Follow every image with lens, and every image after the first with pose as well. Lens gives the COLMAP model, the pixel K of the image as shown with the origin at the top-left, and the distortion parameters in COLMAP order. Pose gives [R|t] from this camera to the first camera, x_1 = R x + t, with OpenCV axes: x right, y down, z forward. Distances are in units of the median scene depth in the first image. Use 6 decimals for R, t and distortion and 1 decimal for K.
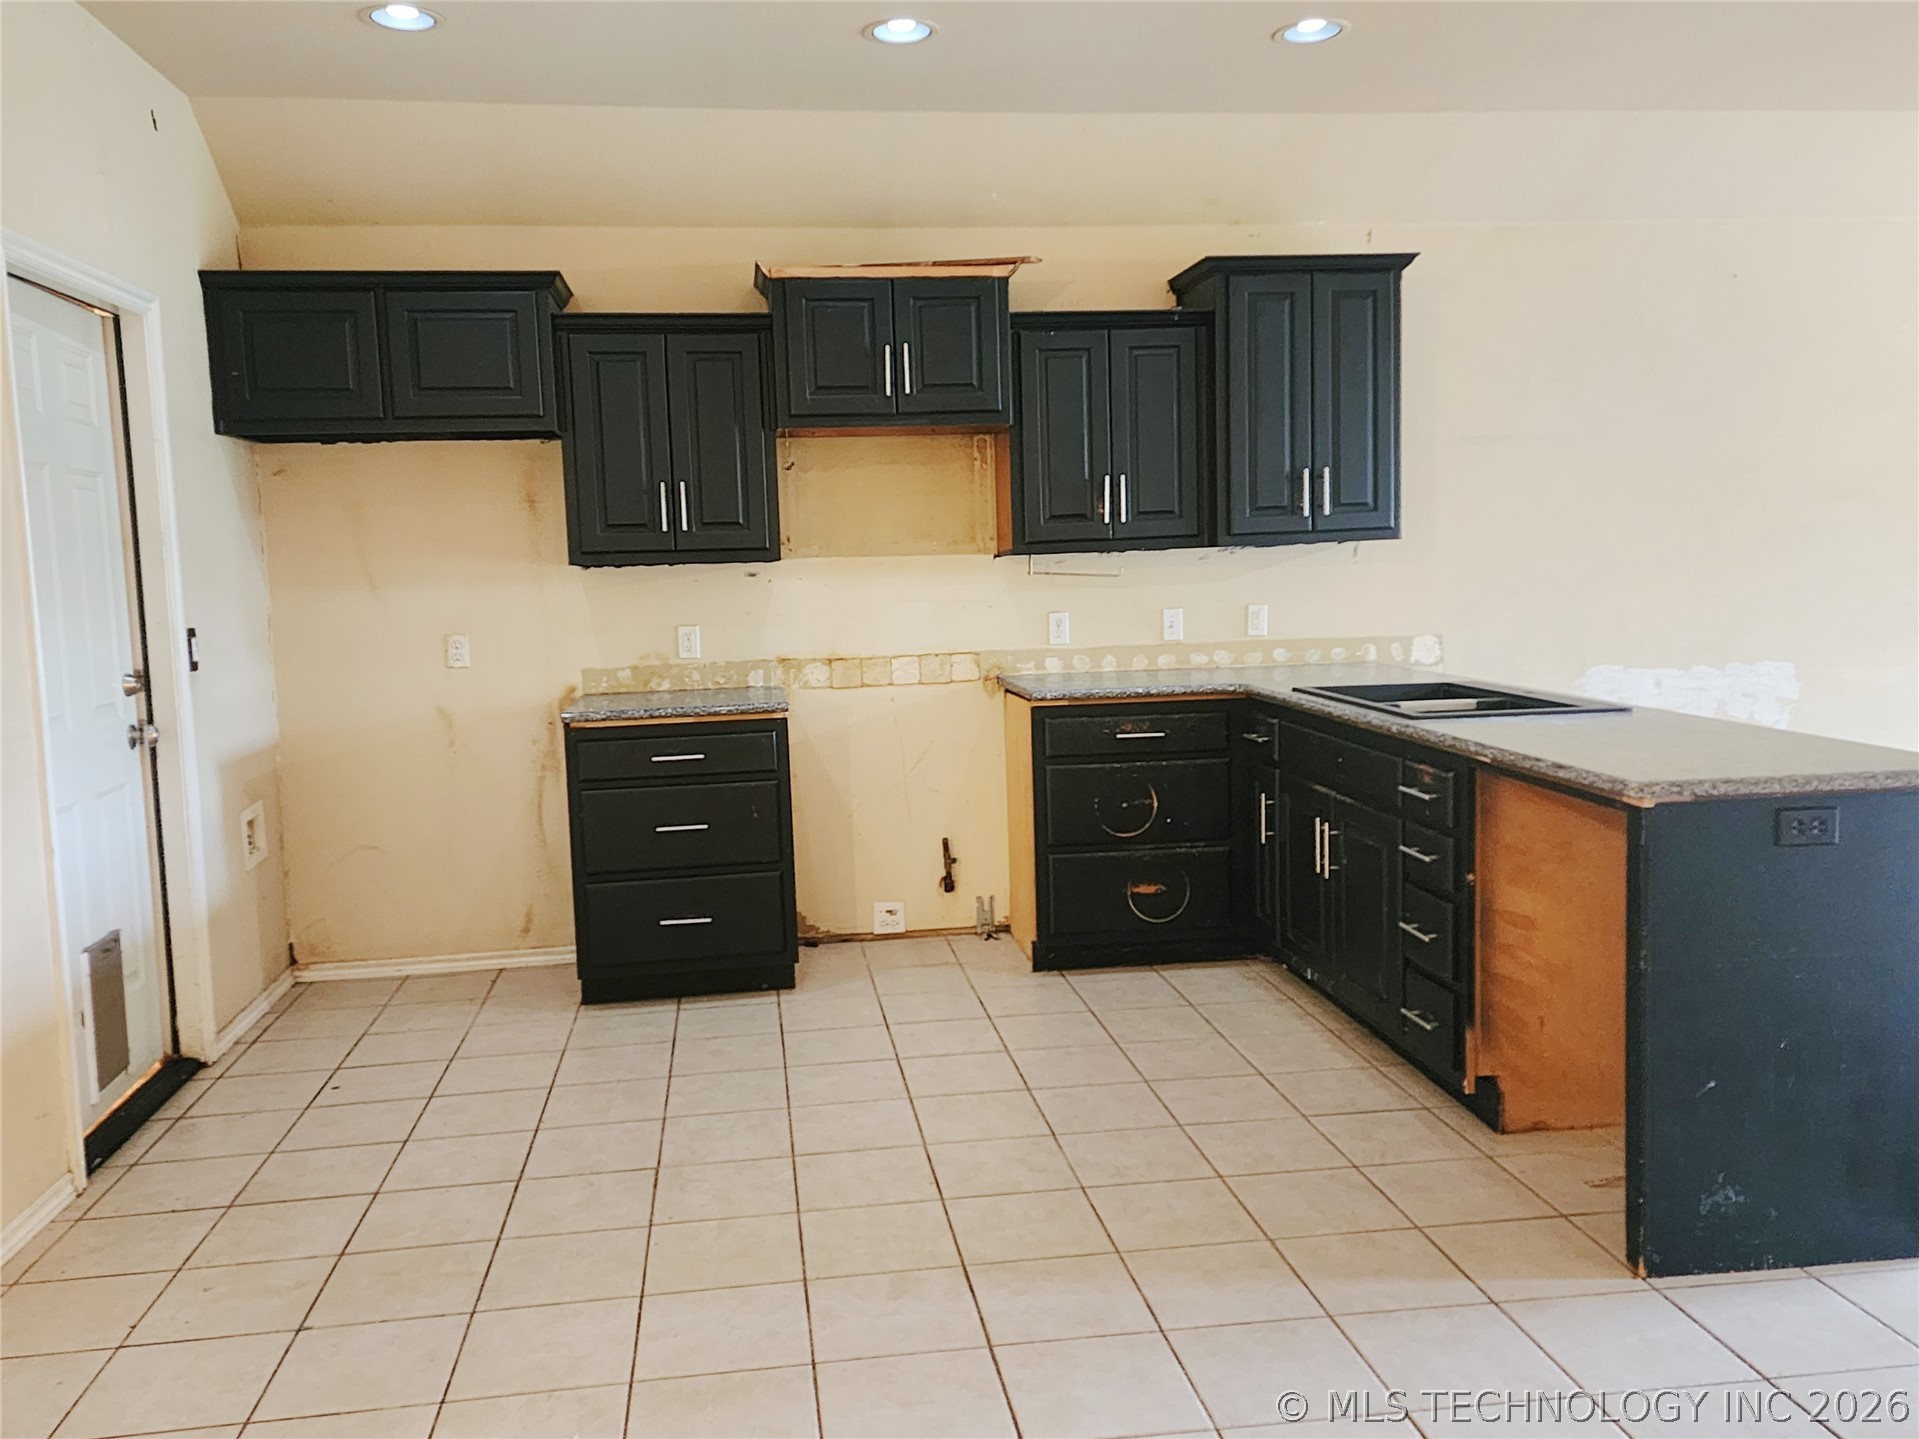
lens RADIAL K [[1516.5, 0, 954.8], [0, 1516.5, 713.7], [0, 0, 1]] dist [0.071713, -0.046294]
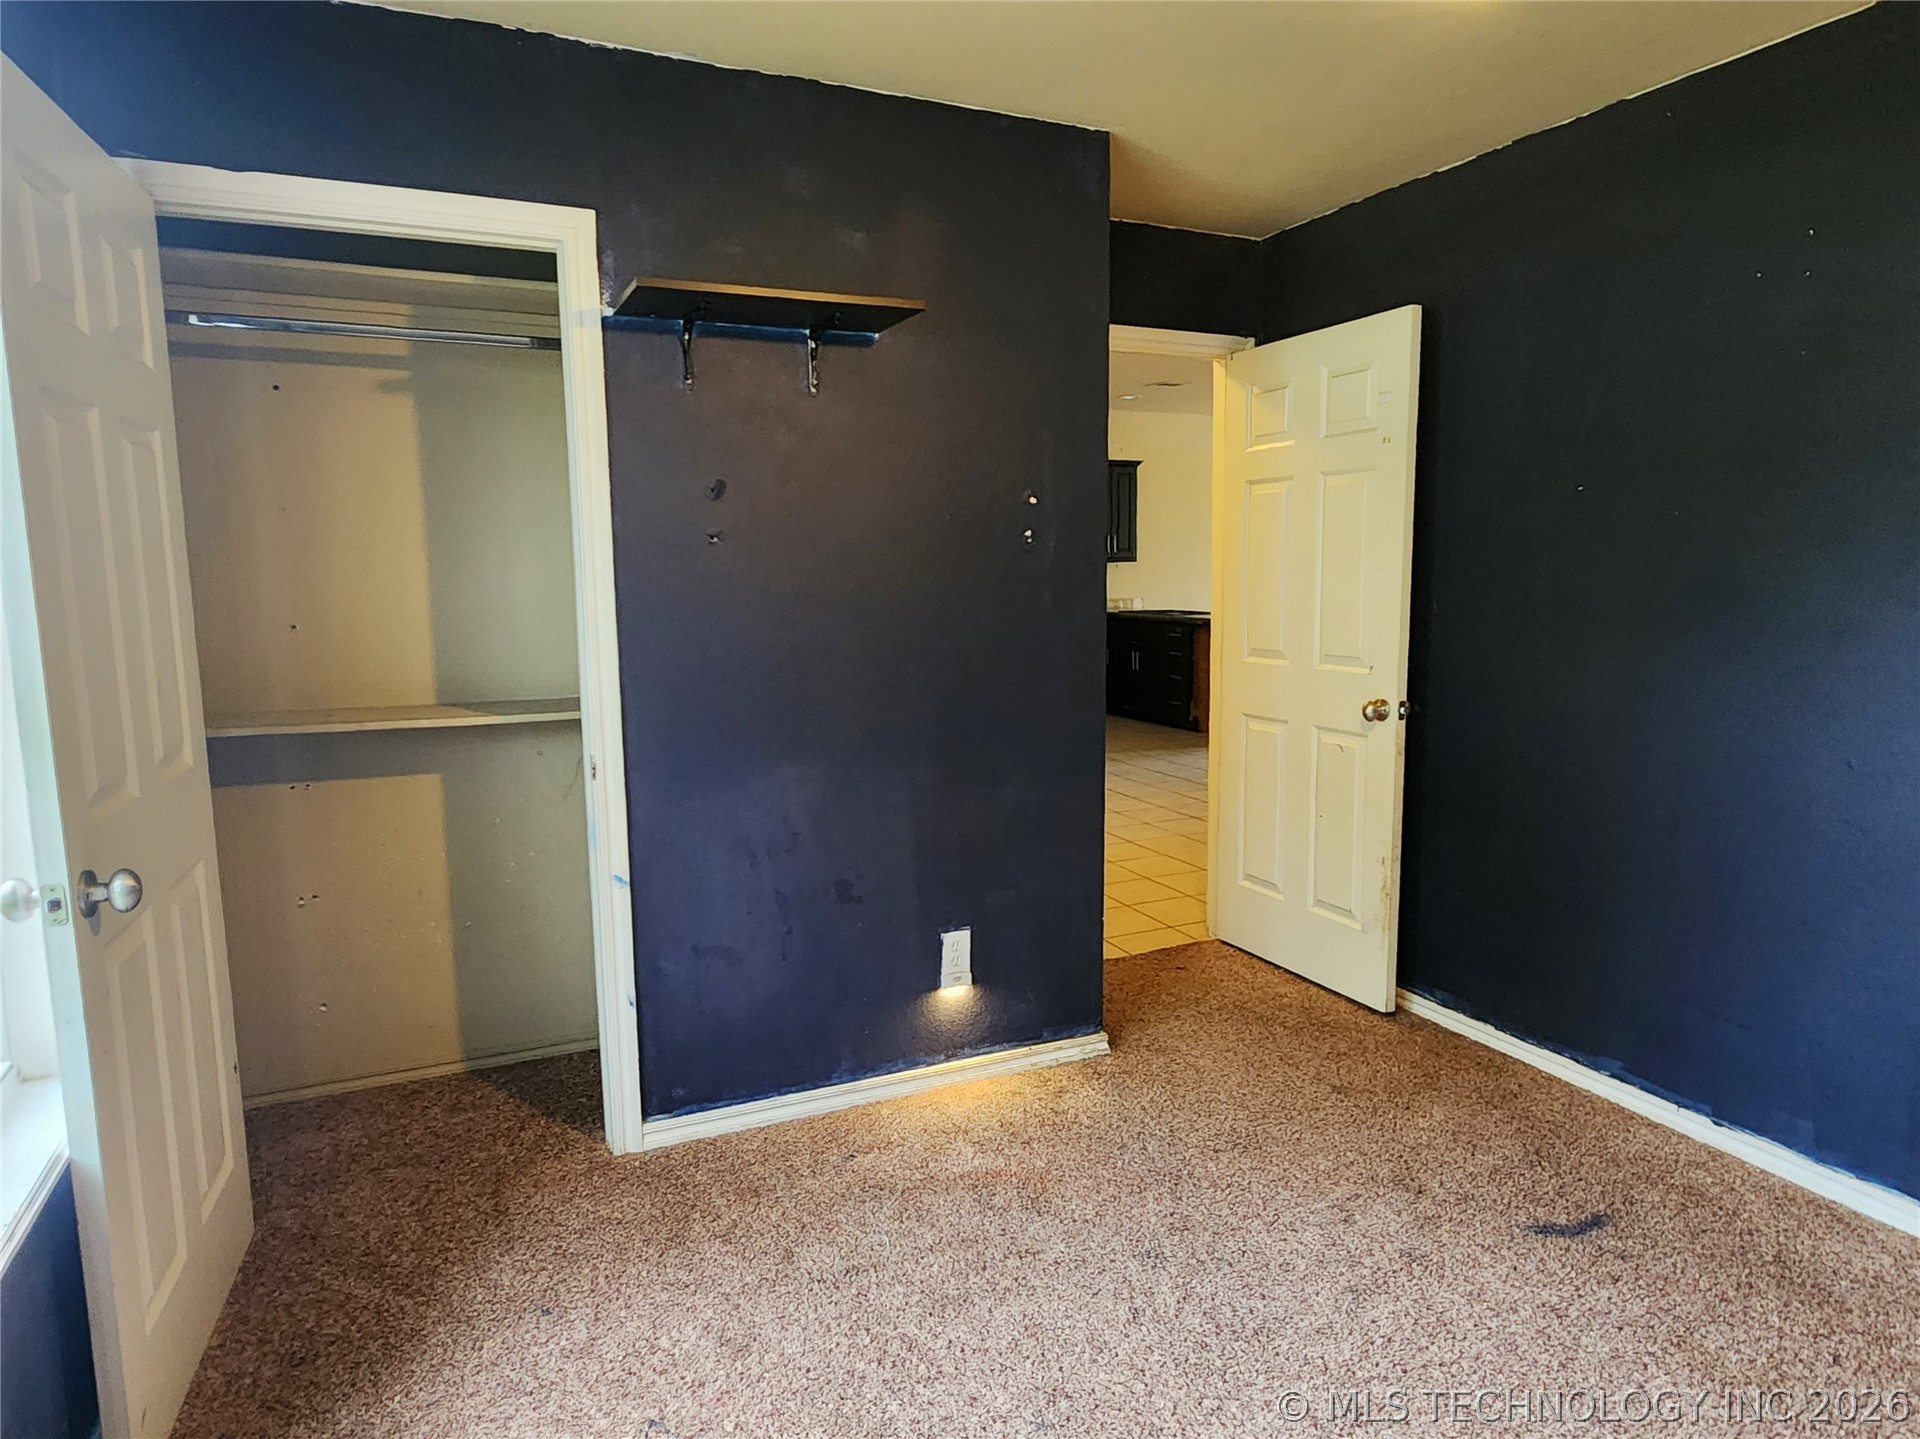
lens RADIAL K [[1151.1, 0, 963.4], [0, 1151.1, 711.3], [0, 0, 1]] dist [0.004243, -0.001402]
pose [[0.956780, -0.014075, 0.290471, -0.632890], [0.009015, 0.999784, 0.018748, 0.117322], [-0.290672, -0.015319, 0.956700, -0.934607]]
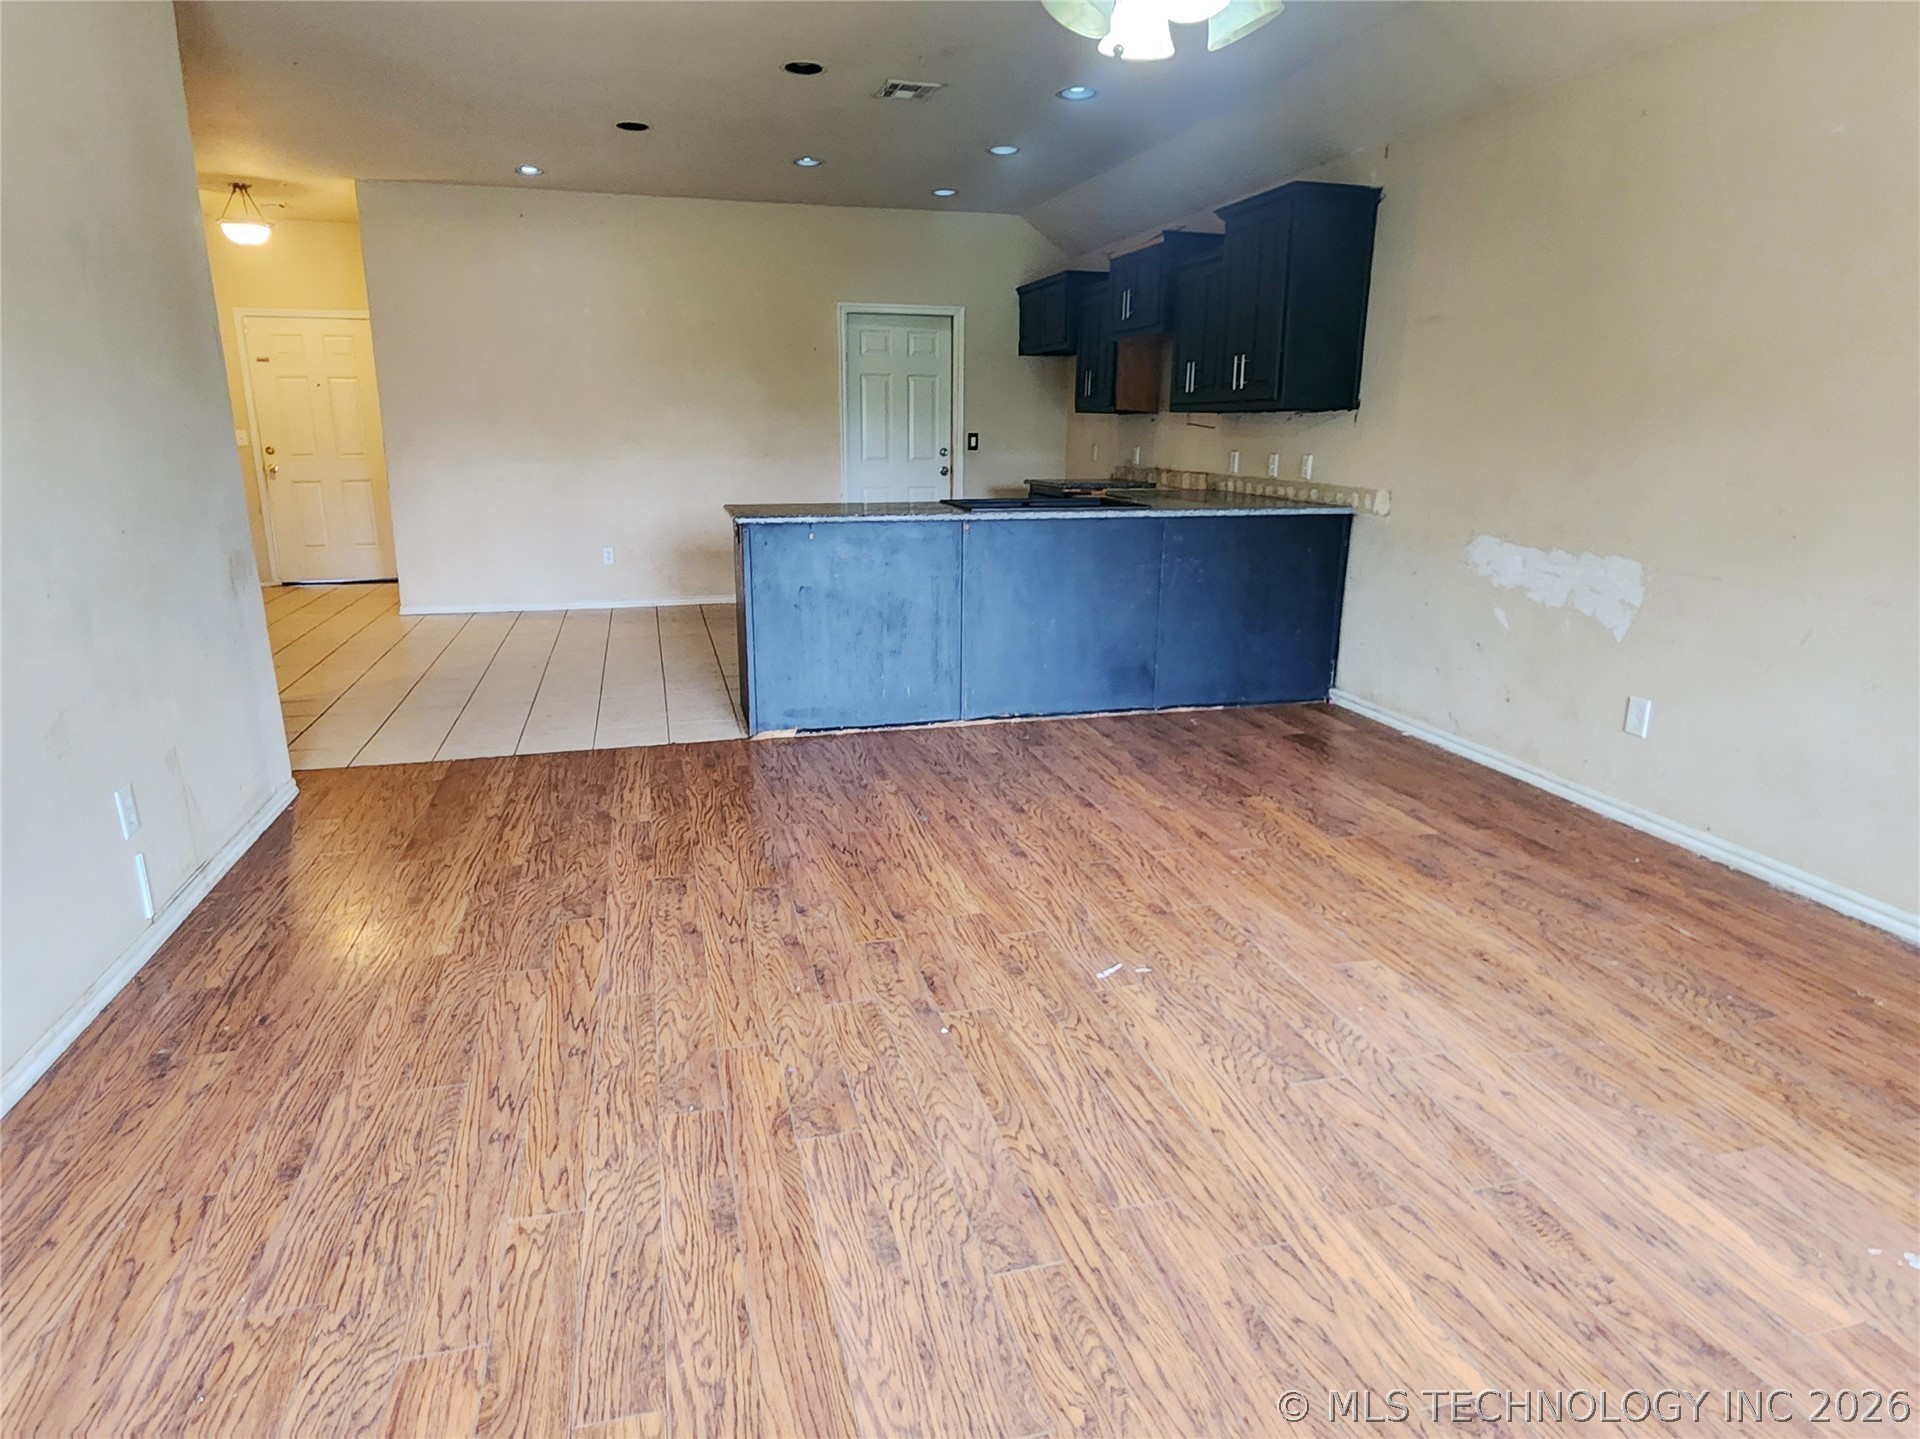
lens RADIAL K [[1151.1, 0, 957.0], [0, 1151.1, 726.6], [0, 0, 1]] dist [0.004243, -0.001402]
pose [[0.123233, 0.285181, -0.950518, 1.240978], [-0.110144, 0.955832, 0.272495, -0.087285], [0.986246, 0.071113, 0.149201, 0.549314]]
